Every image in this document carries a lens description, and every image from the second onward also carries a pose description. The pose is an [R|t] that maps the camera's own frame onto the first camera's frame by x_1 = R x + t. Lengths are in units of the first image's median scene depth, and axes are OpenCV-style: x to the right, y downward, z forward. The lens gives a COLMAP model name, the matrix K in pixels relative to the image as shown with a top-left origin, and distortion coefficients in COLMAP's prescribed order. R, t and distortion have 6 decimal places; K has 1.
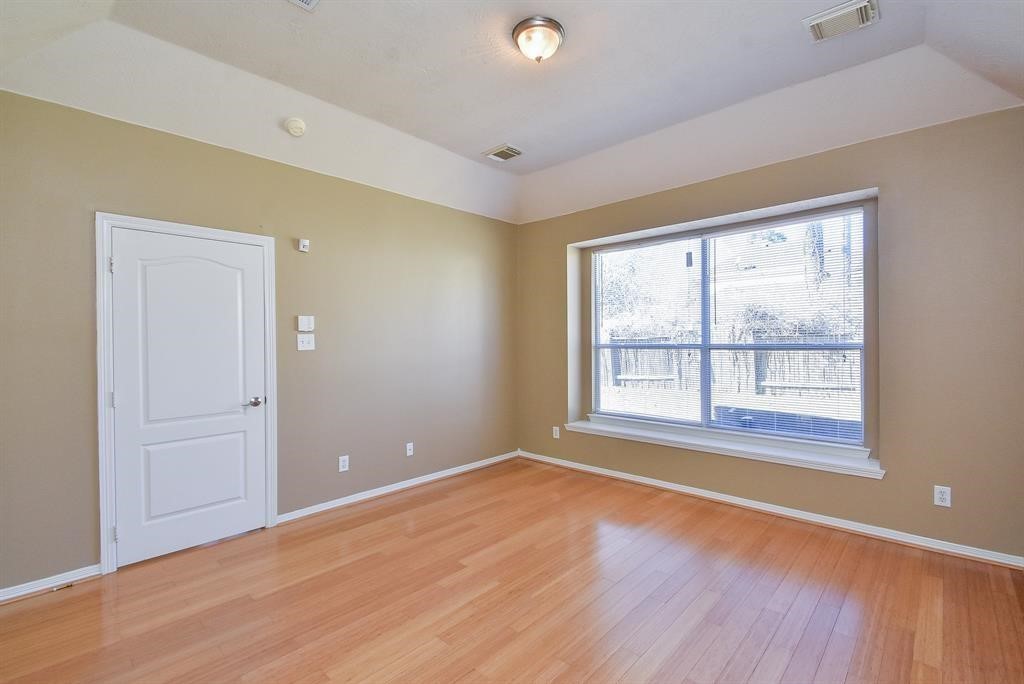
lens RADIAL K [[452.2, 0, 542.3], [0, 452.2, 342.1], [0, 0, 1]] dist [-0.000953, -0.004136]
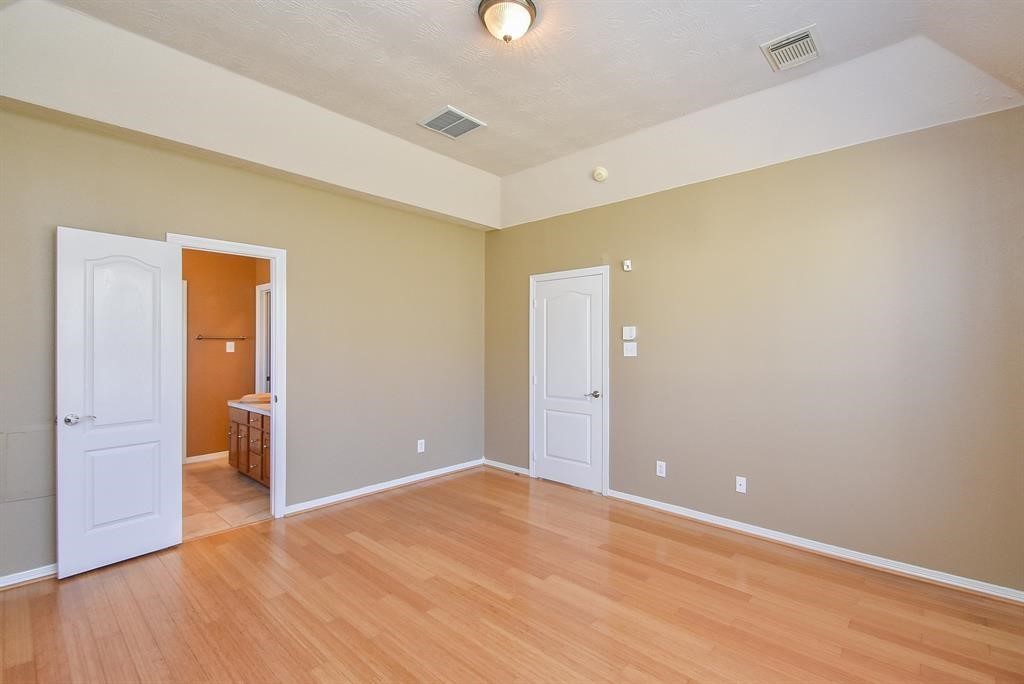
lens RADIAL K [[452.2, 0, 511.2], [0, 452.2, 343.1], [0, 0, 1]] dist [-0.000953, -0.004136]
pose [[-0.030400, 0.004272, -0.999529, 0.675297], [-0.007859, 0.999959, 0.004513, -0.019939], [0.999507, 0.007993, -0.030365, 0.788270]]
